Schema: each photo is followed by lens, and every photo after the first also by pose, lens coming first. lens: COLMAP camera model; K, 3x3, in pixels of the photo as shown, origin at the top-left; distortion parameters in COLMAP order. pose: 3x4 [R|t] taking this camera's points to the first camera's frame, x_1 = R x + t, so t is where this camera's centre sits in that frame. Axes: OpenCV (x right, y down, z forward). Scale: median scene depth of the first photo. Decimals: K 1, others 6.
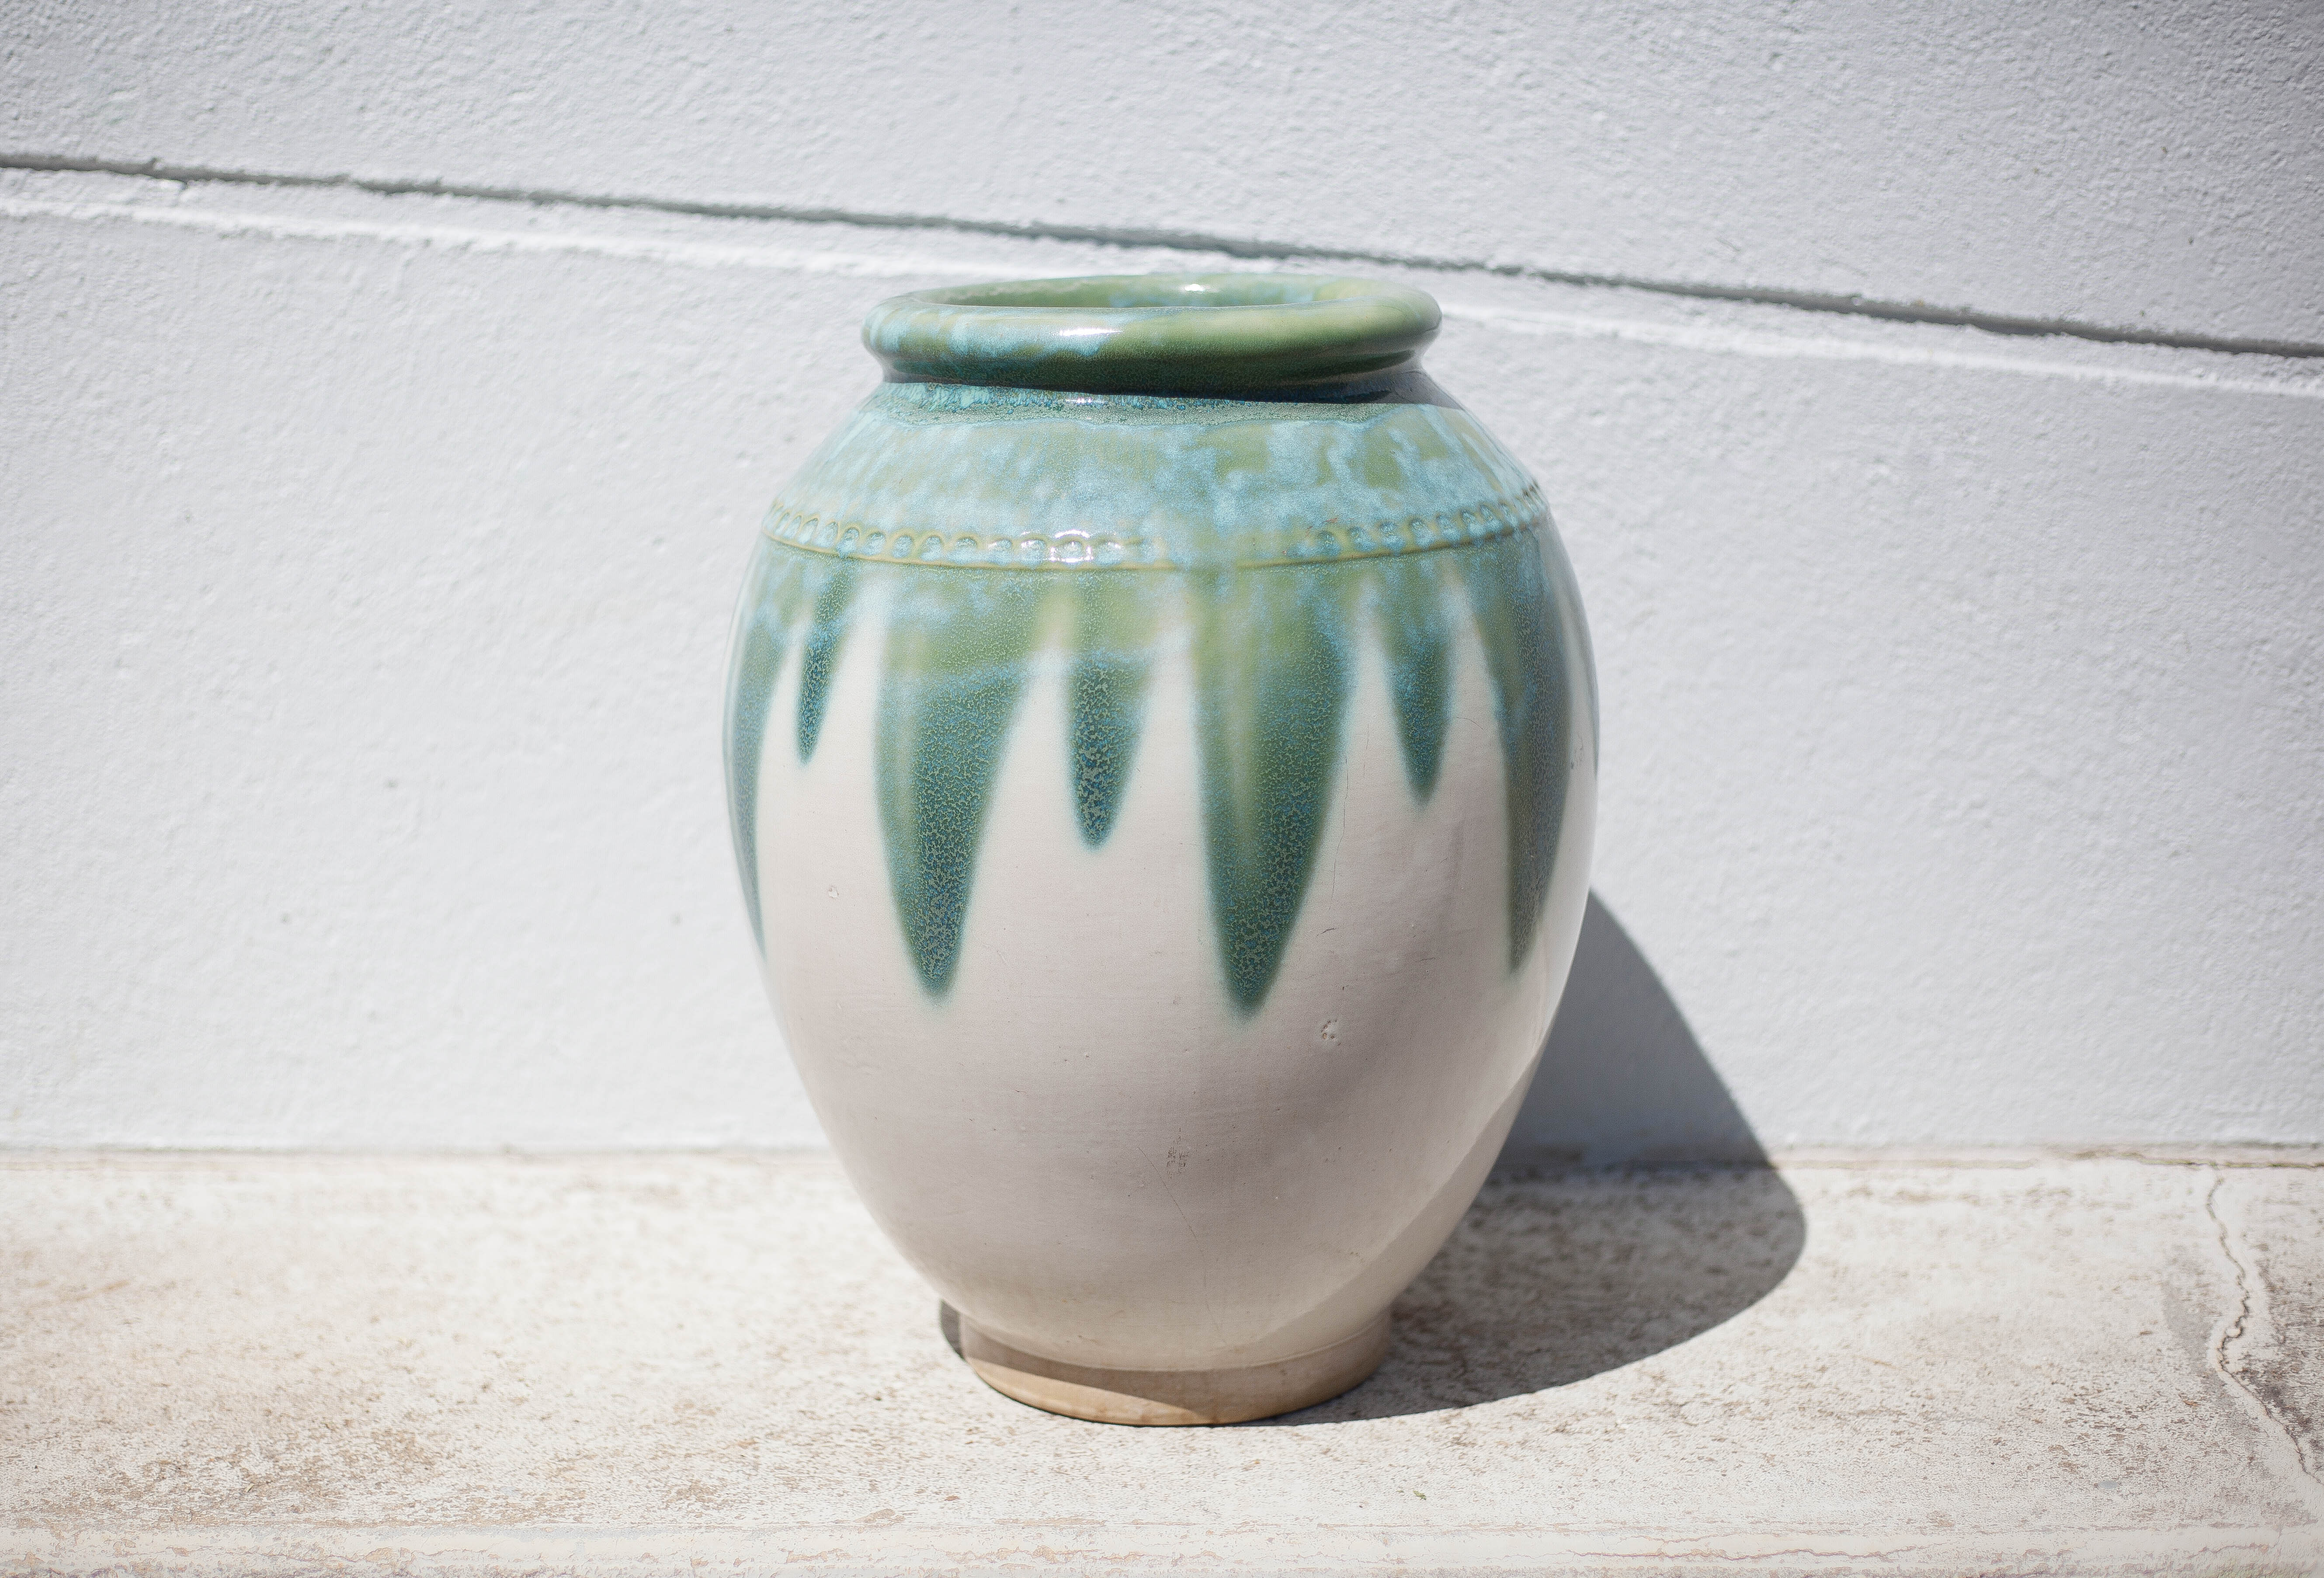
lens RADIAL K [[3592.1, 0, 1105.5], [0, 3592.1, 830.8], [0, 0, 1]] dist [-0.102813, -0.064844]
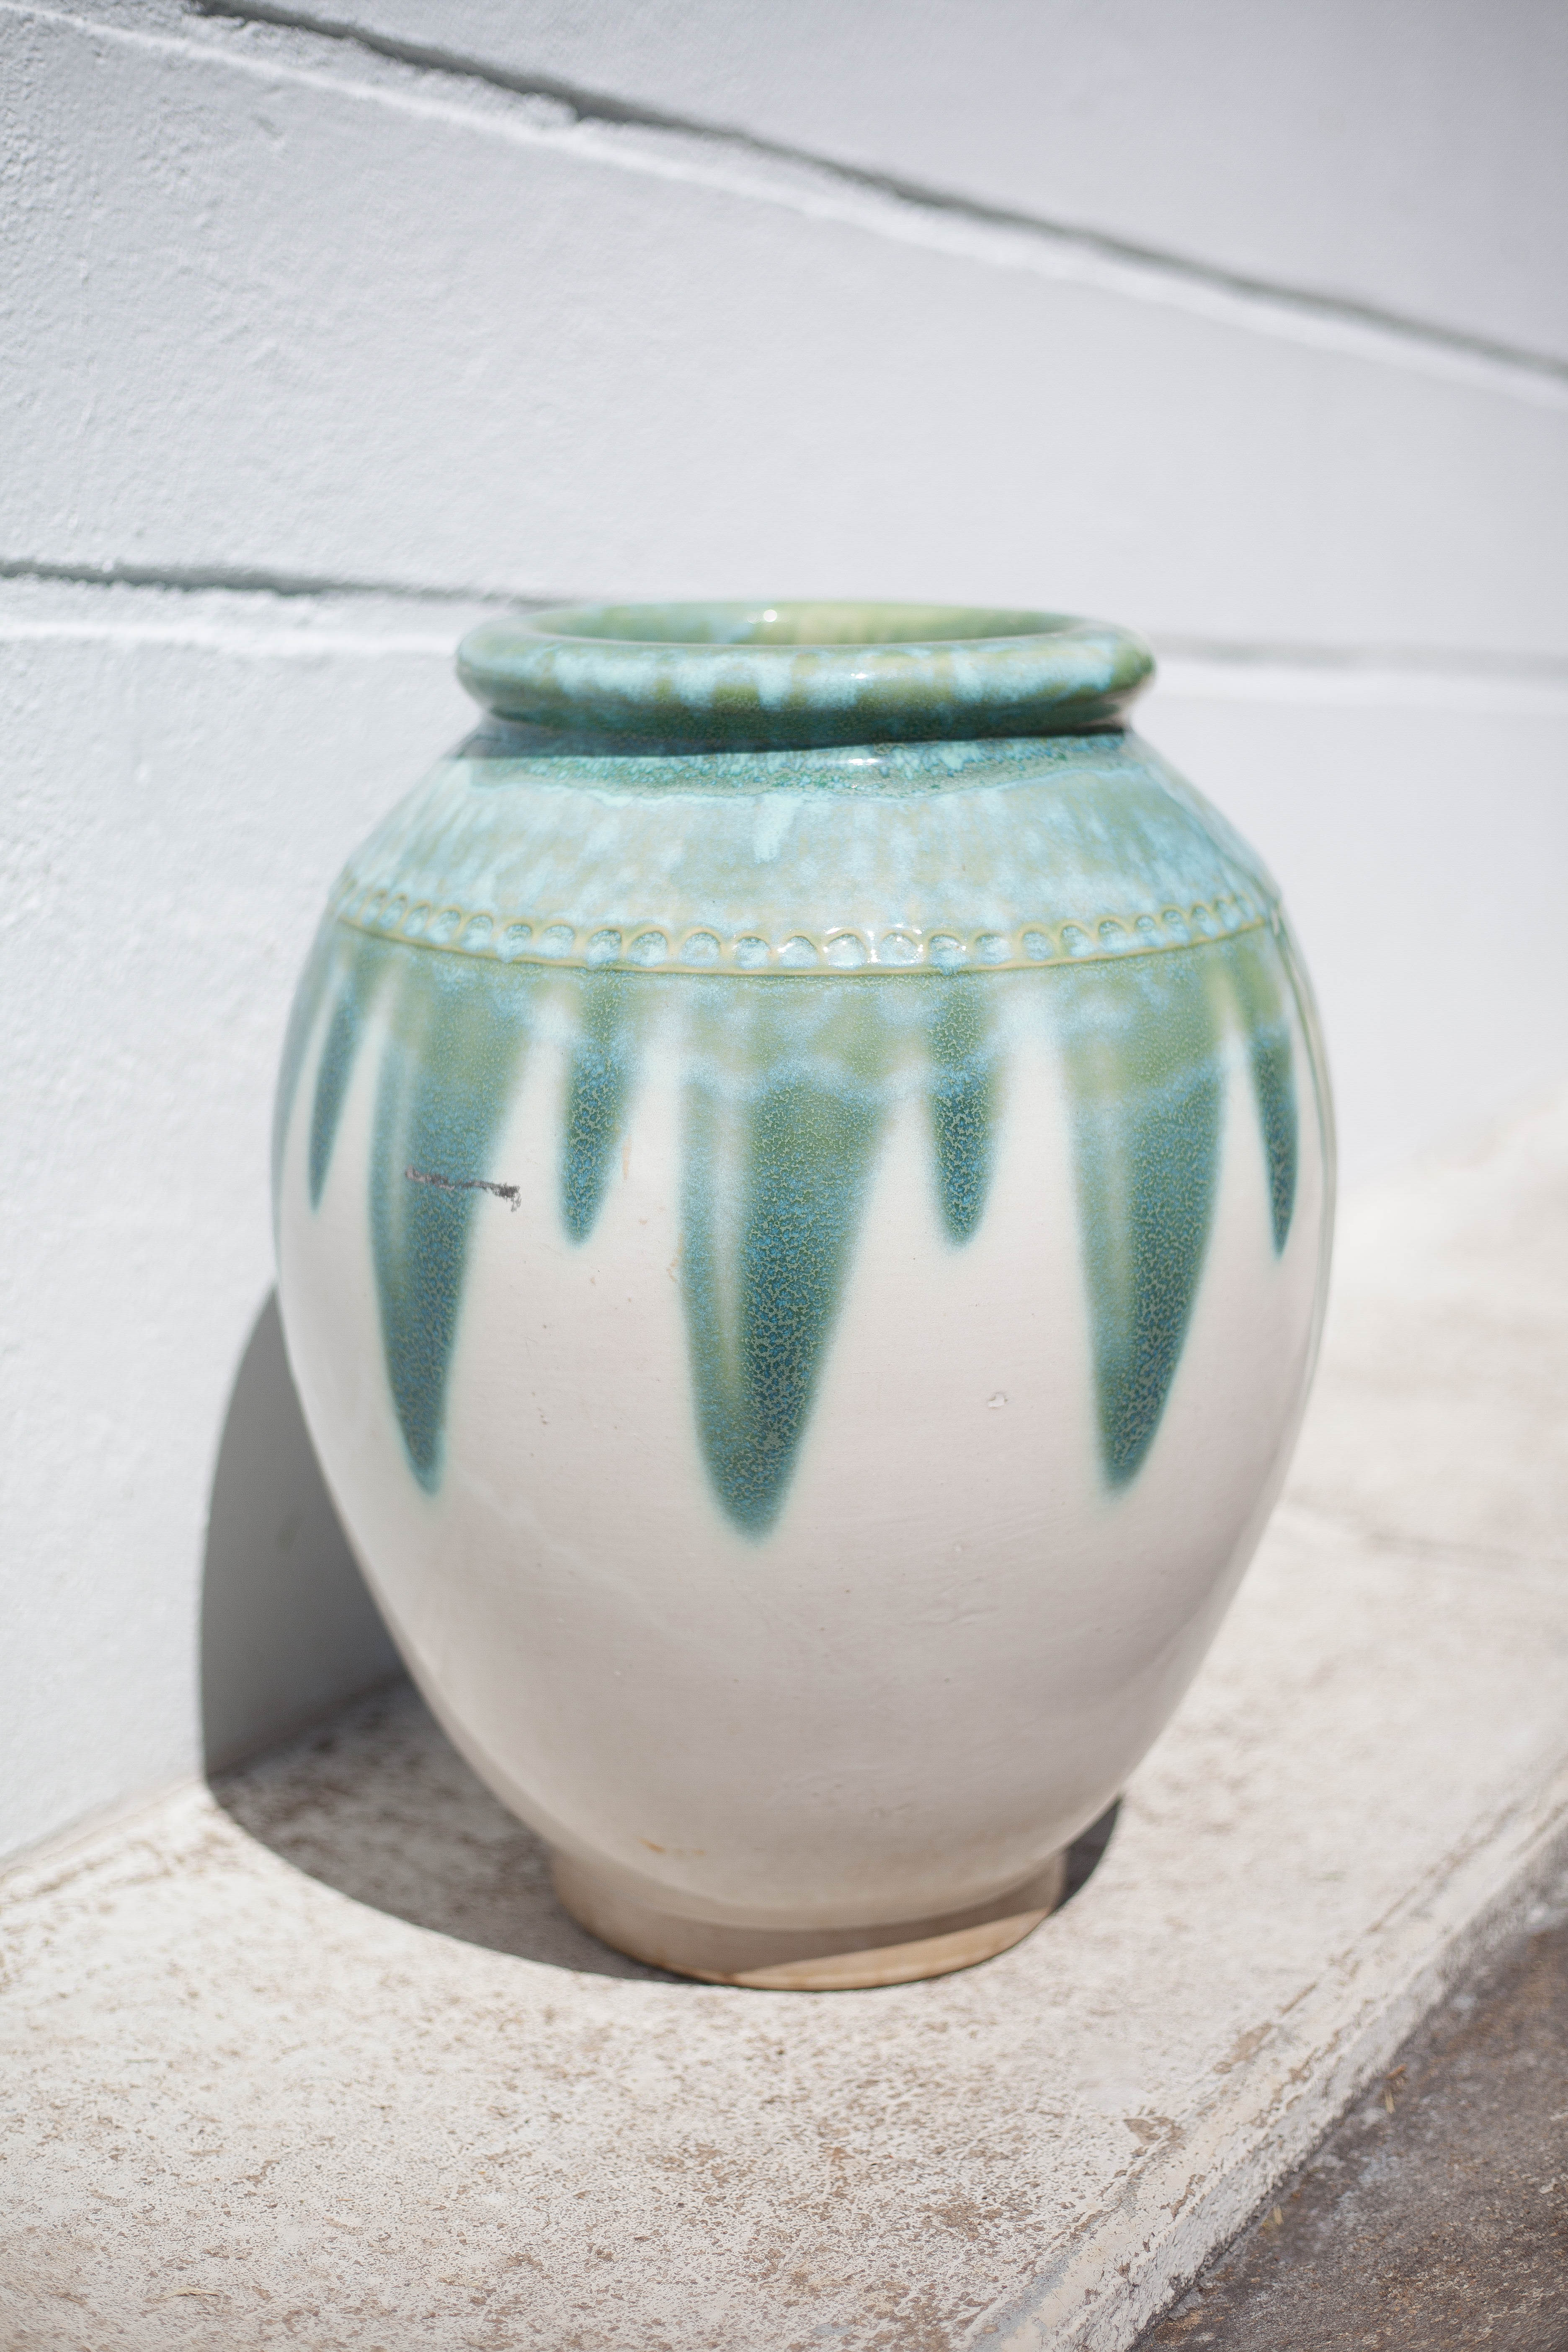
lens RADIAL K [[3509.1, 0, 784.0], [0, 3509.1, 1176.0], [0, 0, 1]] dist [-0.115615, -0.067516]
pose [[0.485928, -0.185863, 0.854008, -0.689979], [0.183279, 0.977070, 0.108361, -0.113017], [-0.854566, 0.103866, 0.508851, 0.603470]]
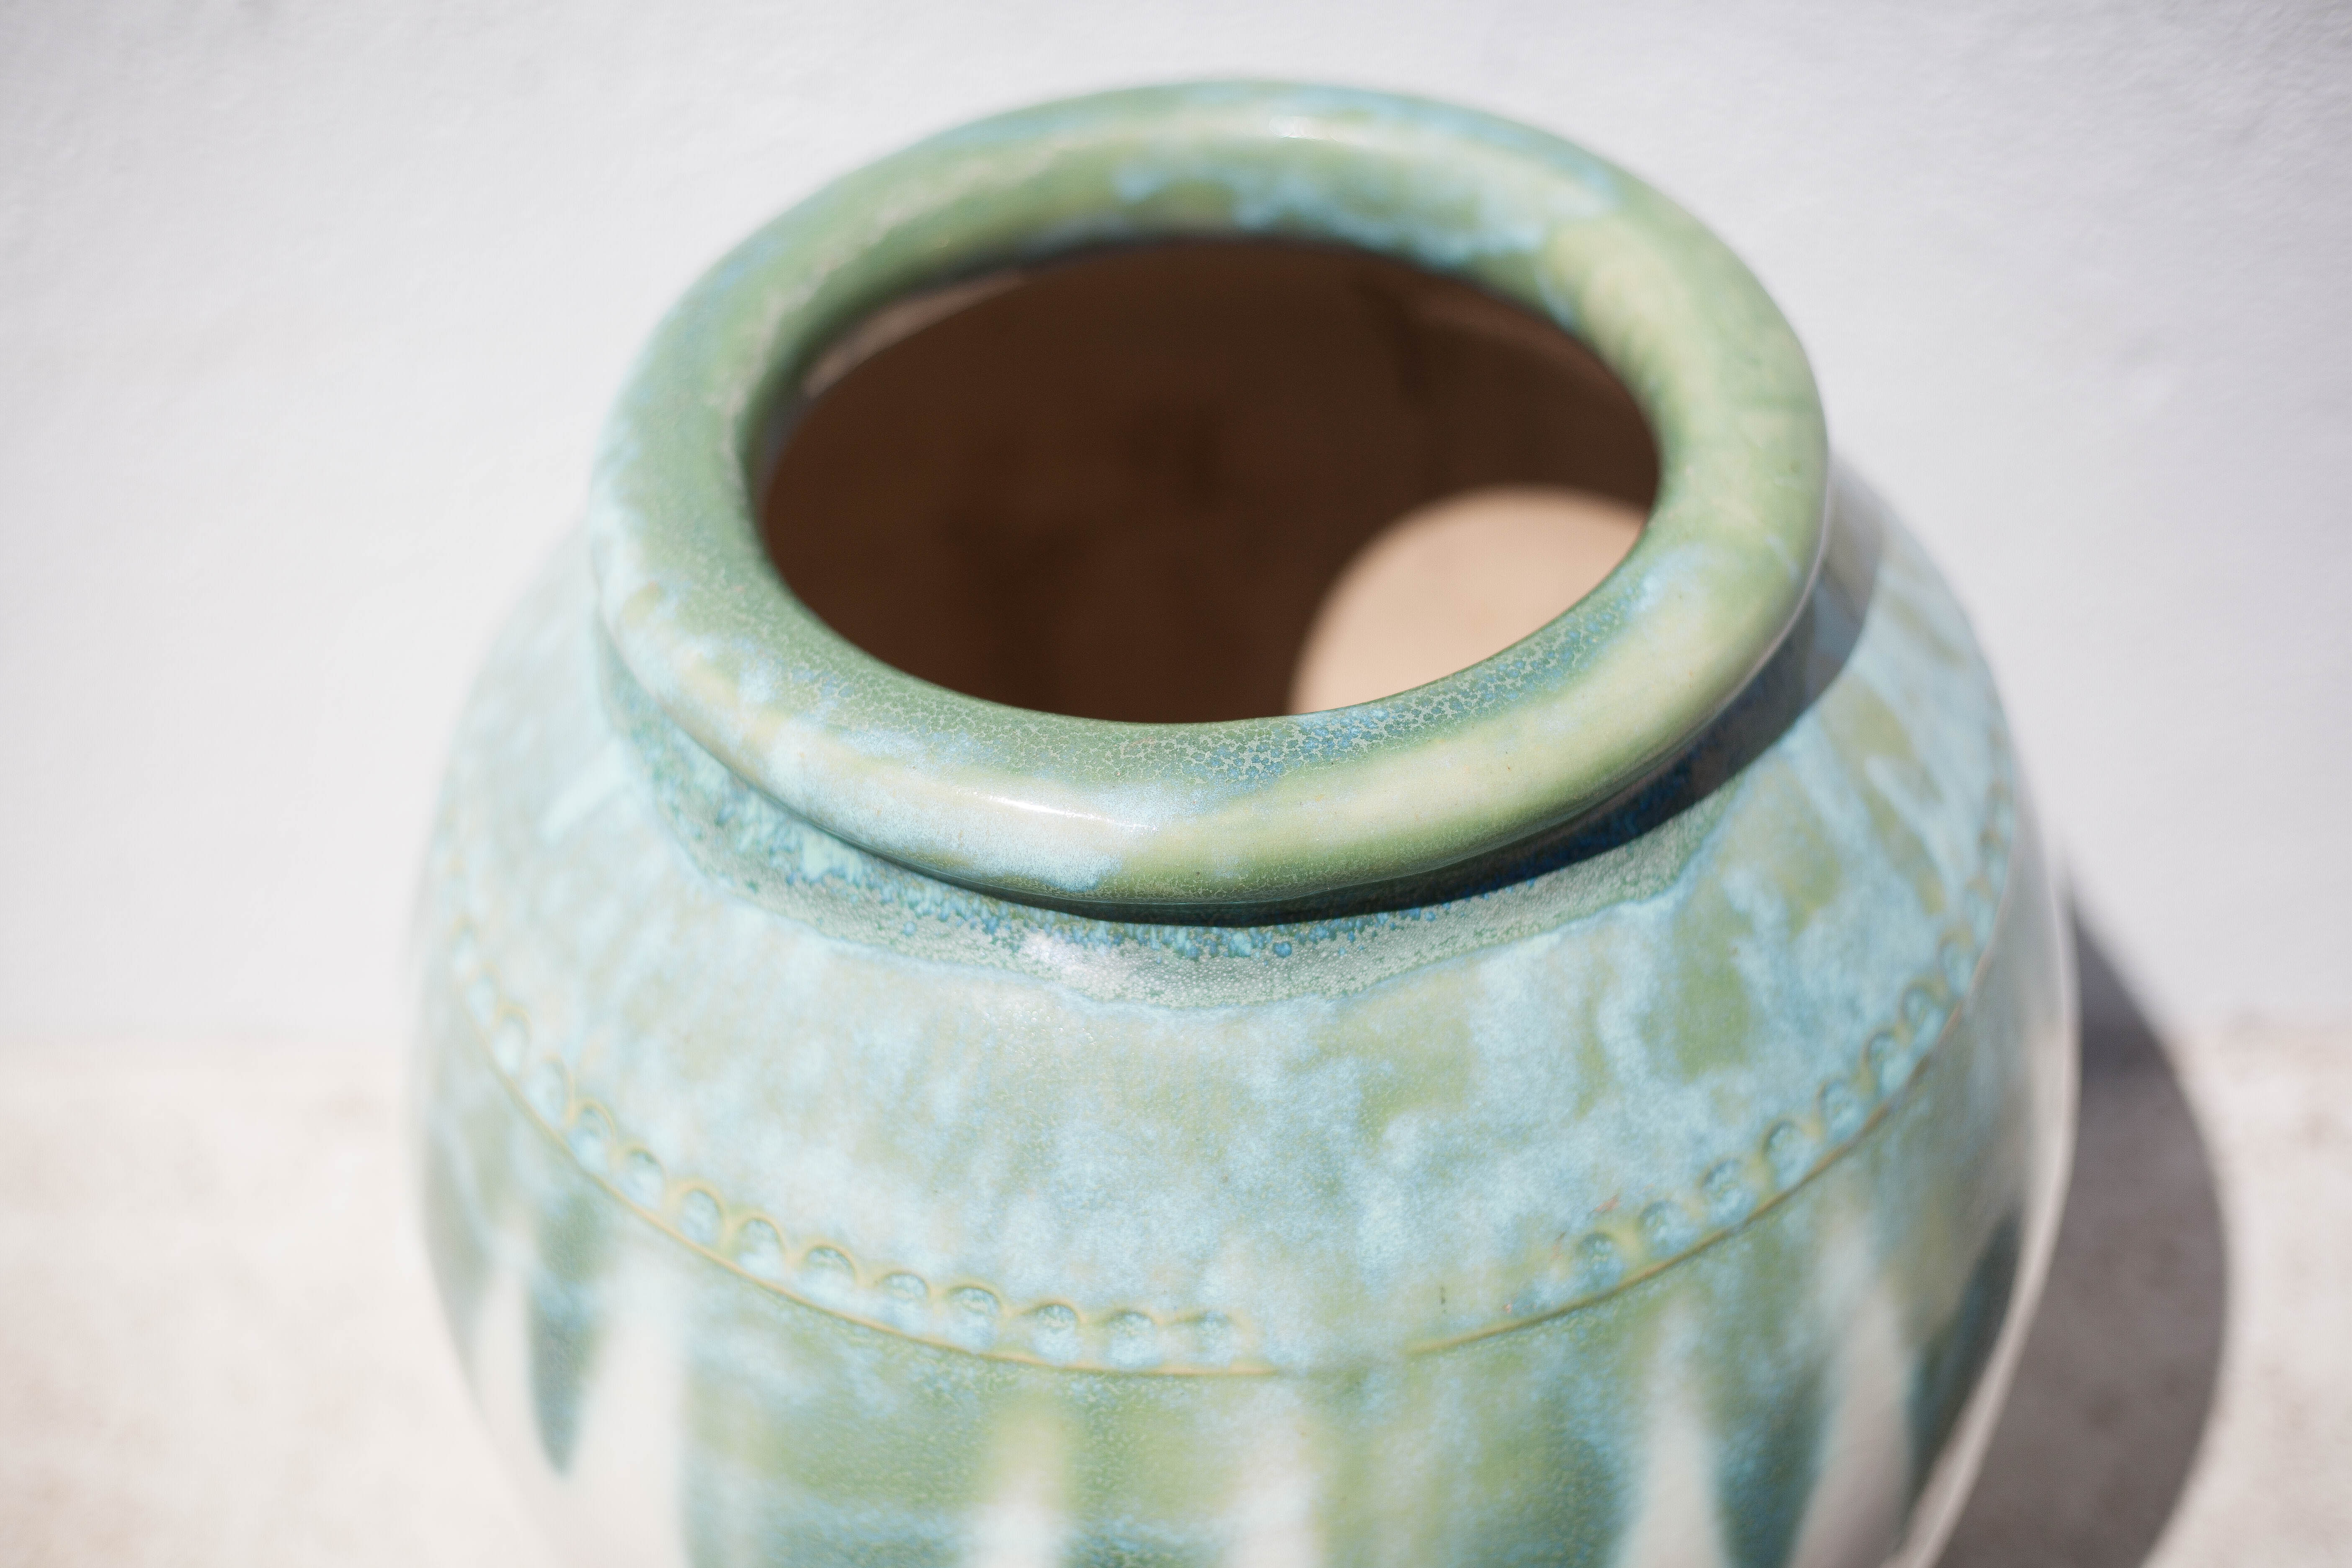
lens RADIAL K [[3547.2, 0, 1176.0], [0, 3547.2, 784.0], [0, 0, 1]] dist [-0.126859, -0.054833]
pose [[0.999653, -0.026341, 0.000115, 0.007352], [0.022553, 0.858133, 0.512933, -0.336994], [-0.013610, -0.512752, 0.858429, 0.572992]]
